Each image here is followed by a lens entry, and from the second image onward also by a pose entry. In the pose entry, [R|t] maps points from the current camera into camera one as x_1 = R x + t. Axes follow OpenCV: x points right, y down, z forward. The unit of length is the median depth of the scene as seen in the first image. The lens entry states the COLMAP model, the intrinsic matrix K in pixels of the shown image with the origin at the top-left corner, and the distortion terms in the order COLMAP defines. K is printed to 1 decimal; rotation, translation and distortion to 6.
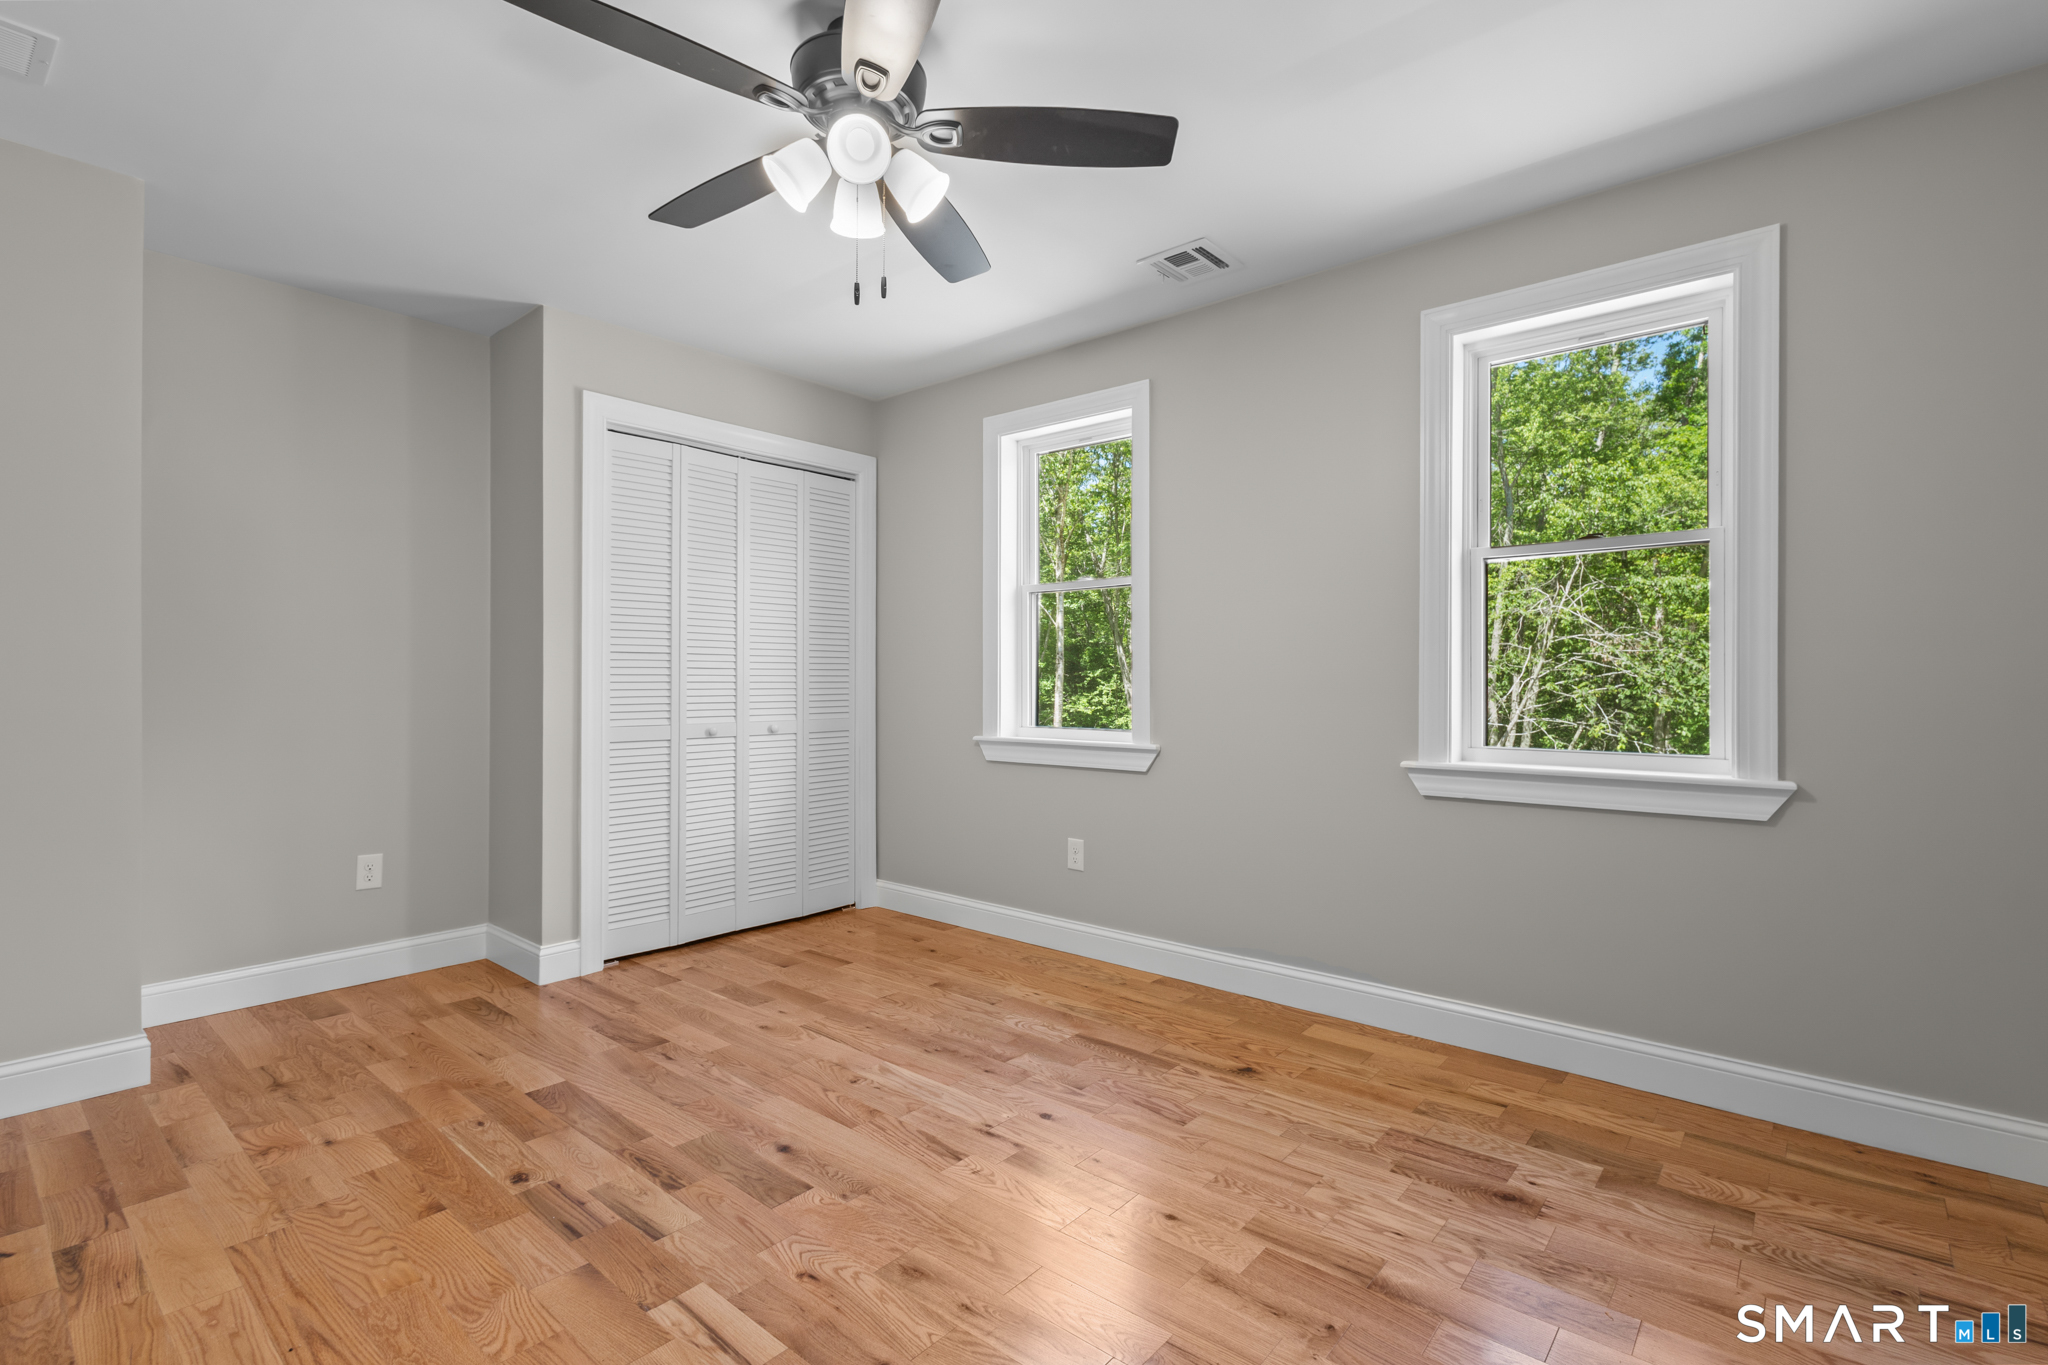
lens RADIAL K [[946.1, 0, 1030.5], [0, 946.1, 675.6], [0, 0, 1]] dist [0.002486, -0.000317]
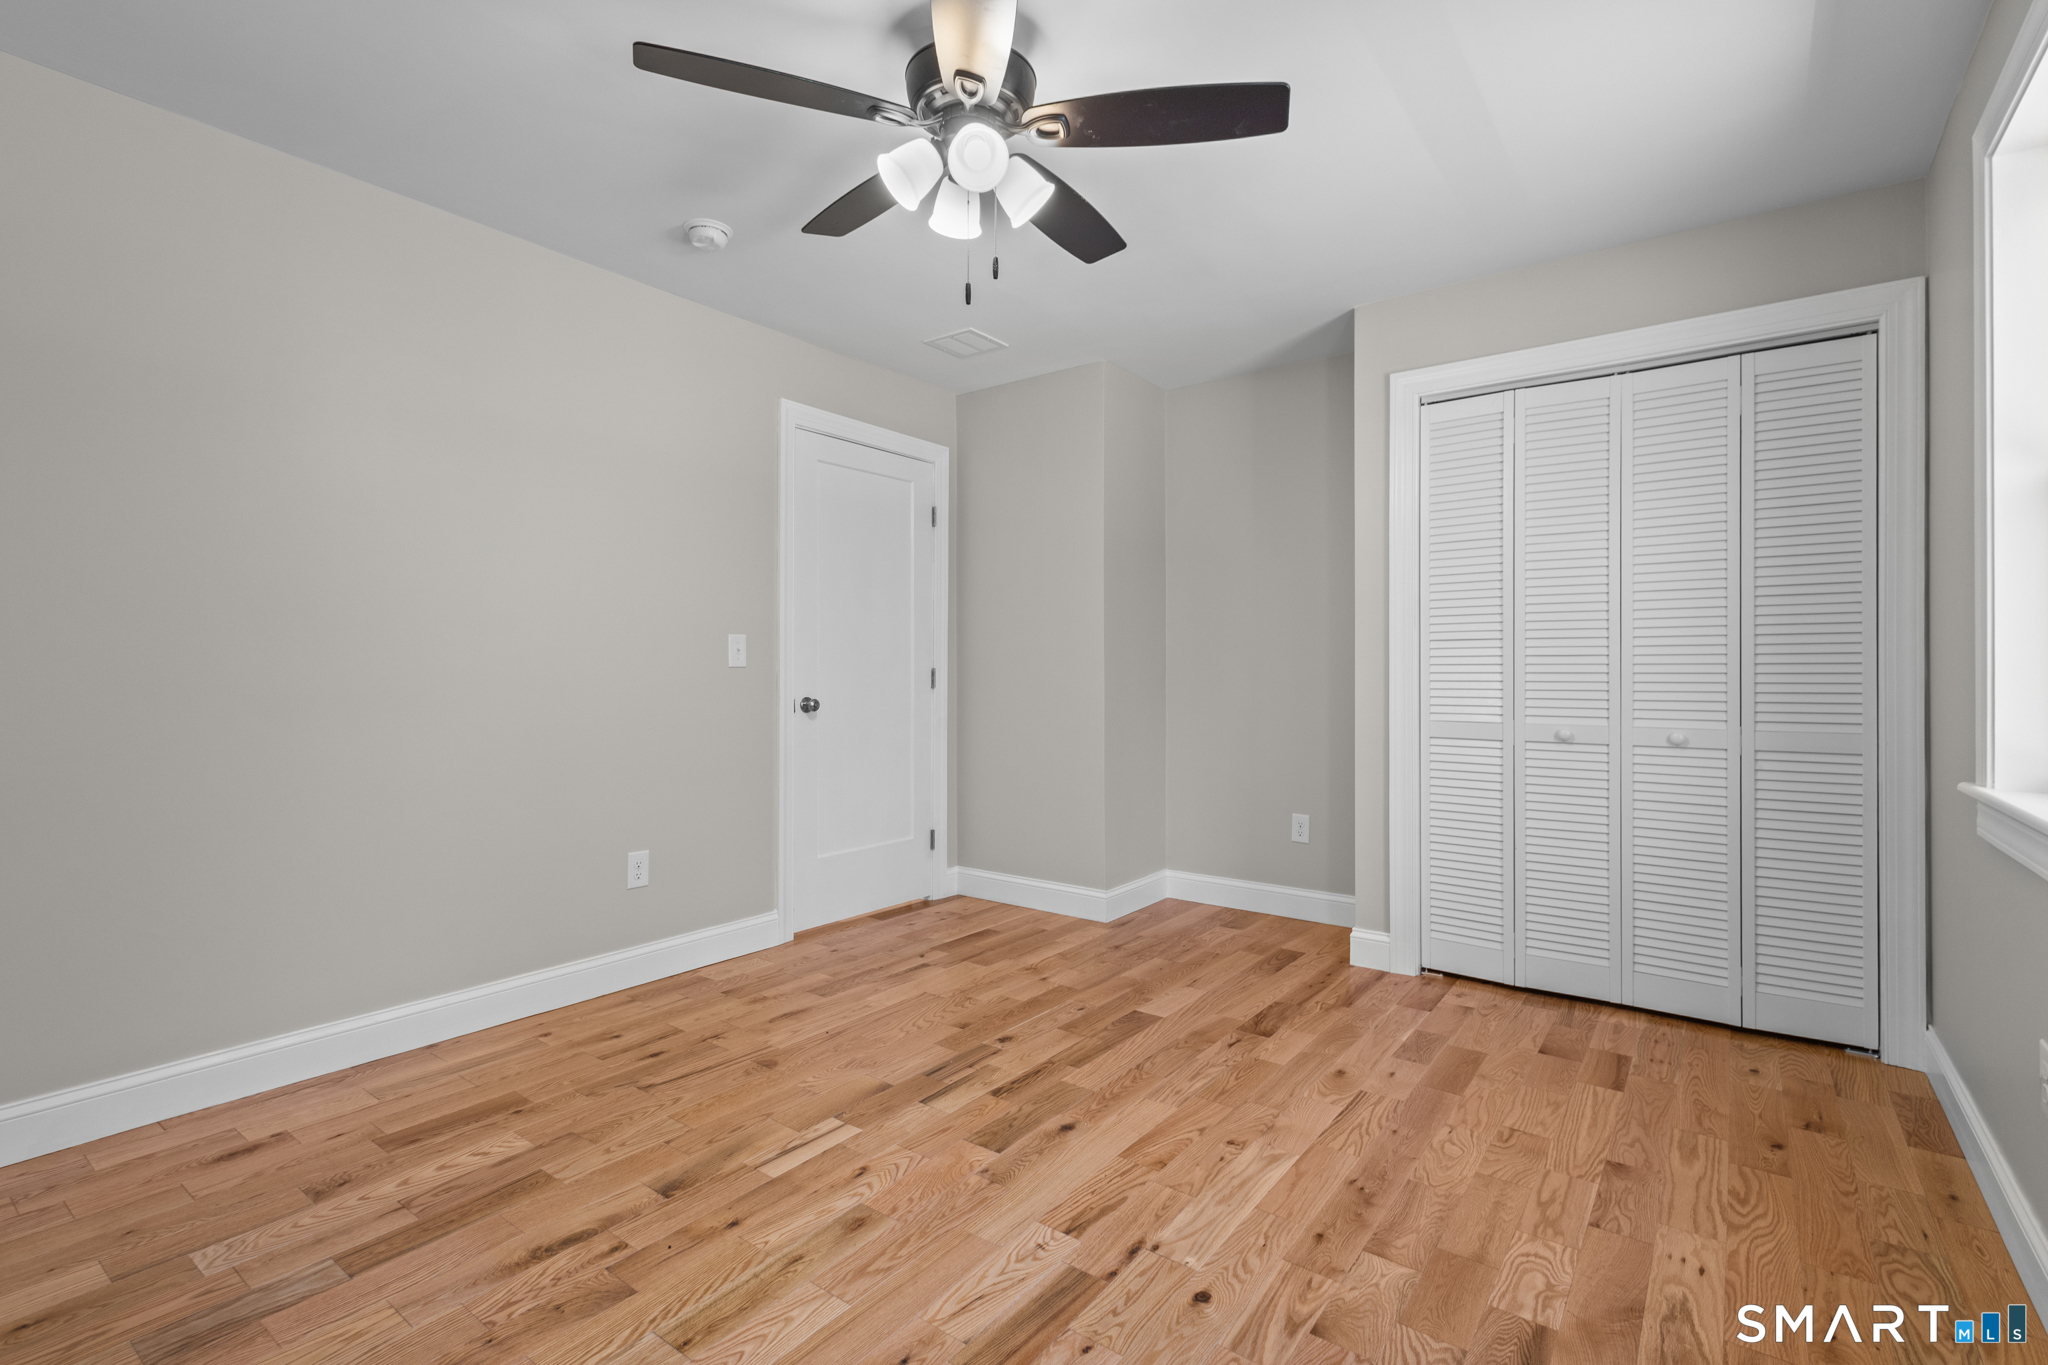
lens RADIAL K [[936.8, 0, 1024.0], [0, 936.8, 682.5], [0, 0, 1]] dist [0.002948, 0.000699]
pose [[0.059648, 0.010449, -0.998165, 0.588239], [0.004575, 0.999932, 0.010741, 0.006626], [0.998209, -0.005207, 0.059596, 0.710156]]
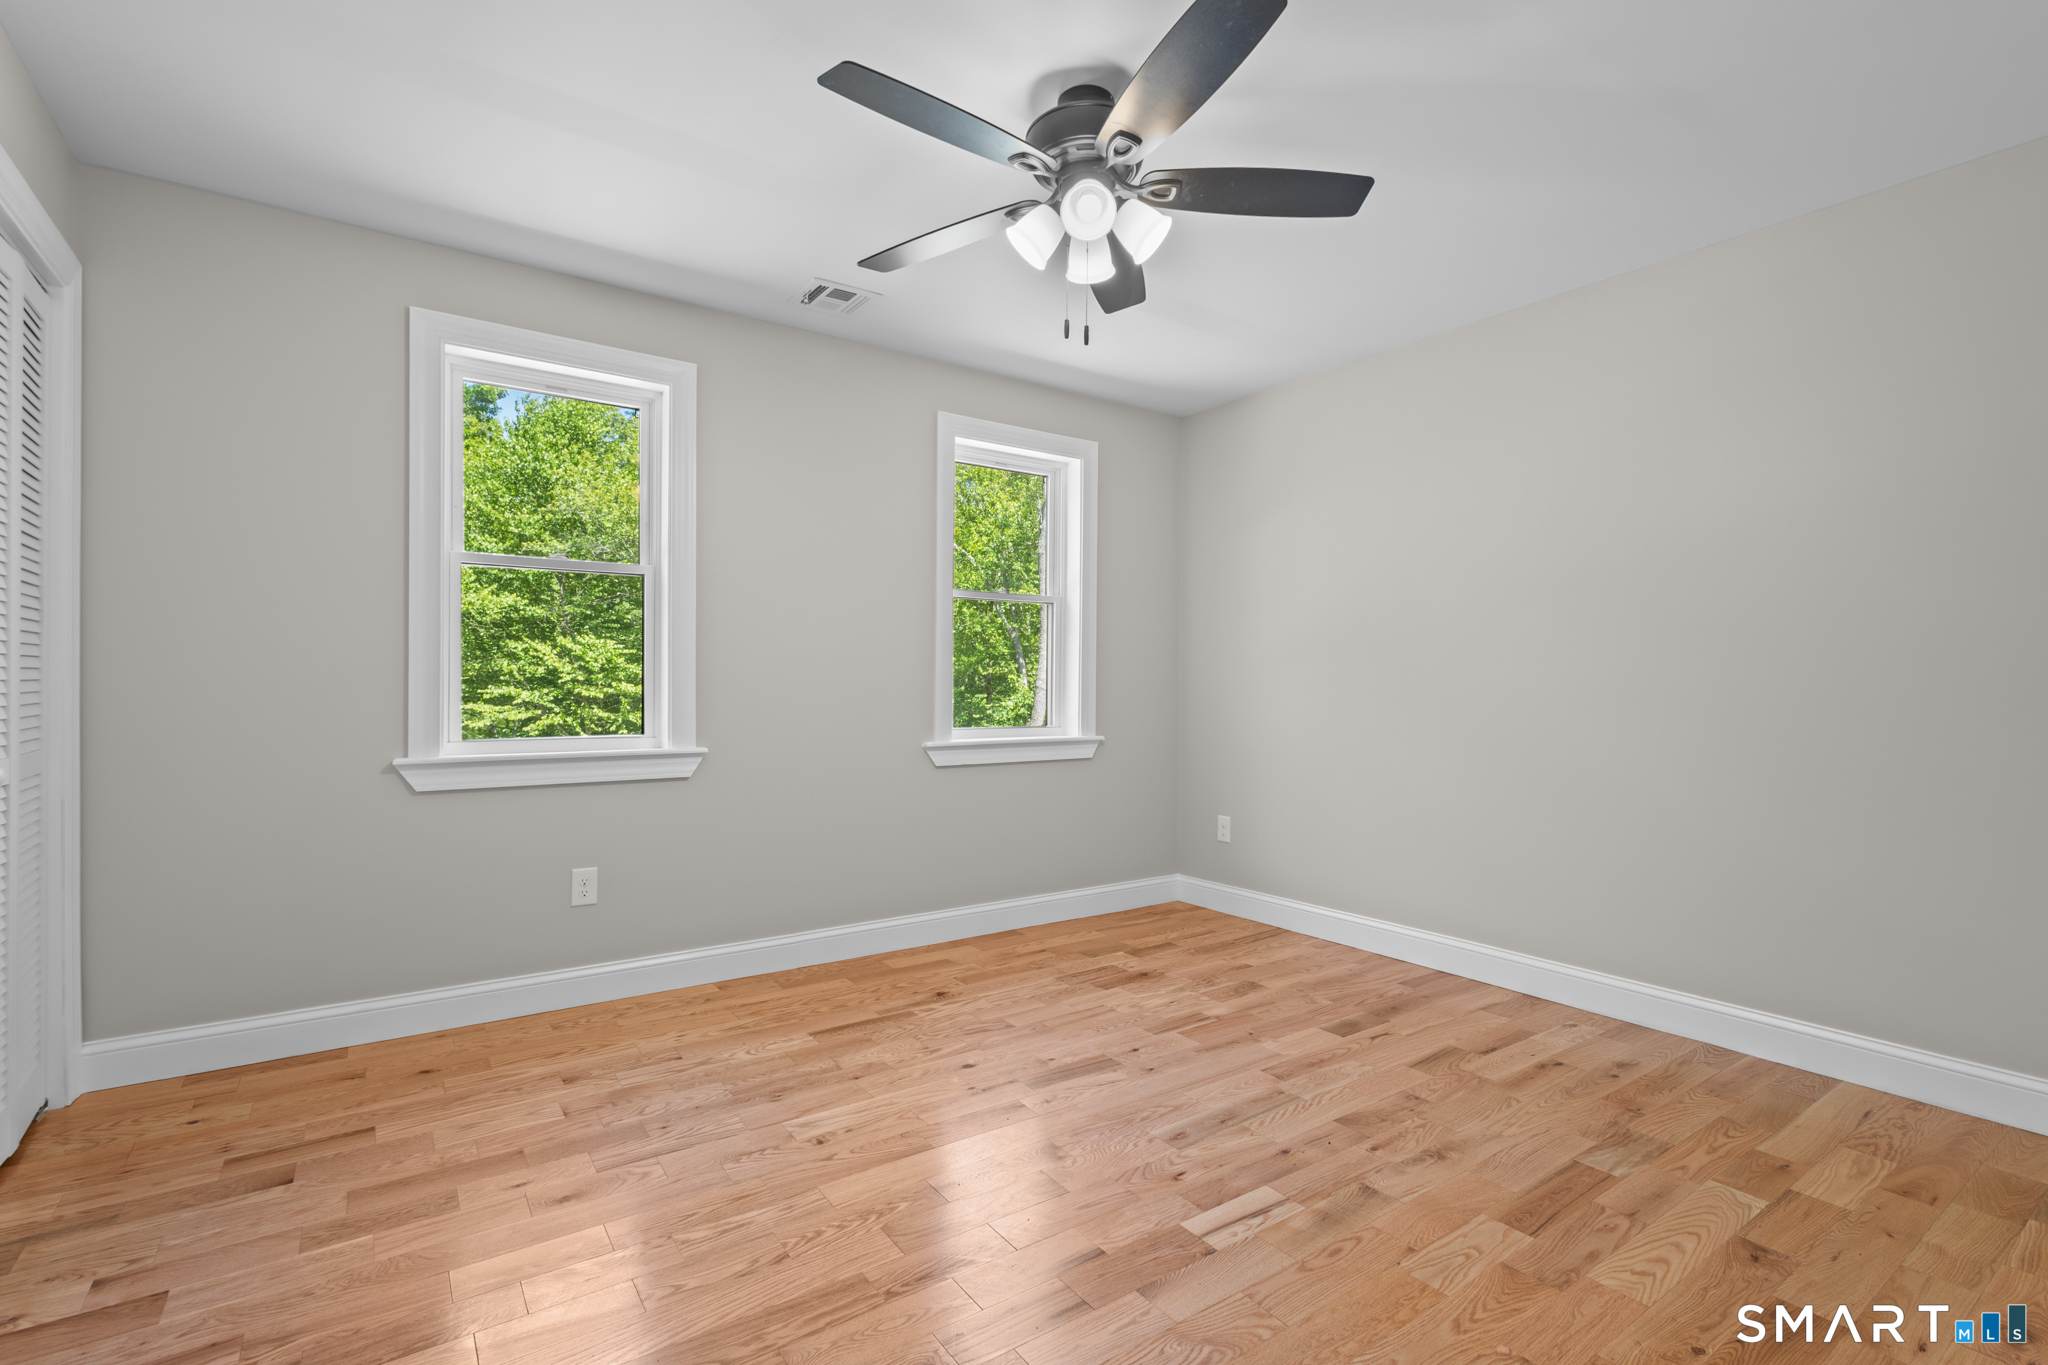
lens RADIAL K [[946.1, 0, 1030.5], [0, 946.1, 675.6], [0, 0, 1]] dist [0.002486, -0.000317]
pose [[0.247083, 0.006670, 0.968971, -0.911472], [-0.010513, 0.999936, -0.004202, 0.001352], [-0.968937, -0.009148, 0.247137, 0.556778]]
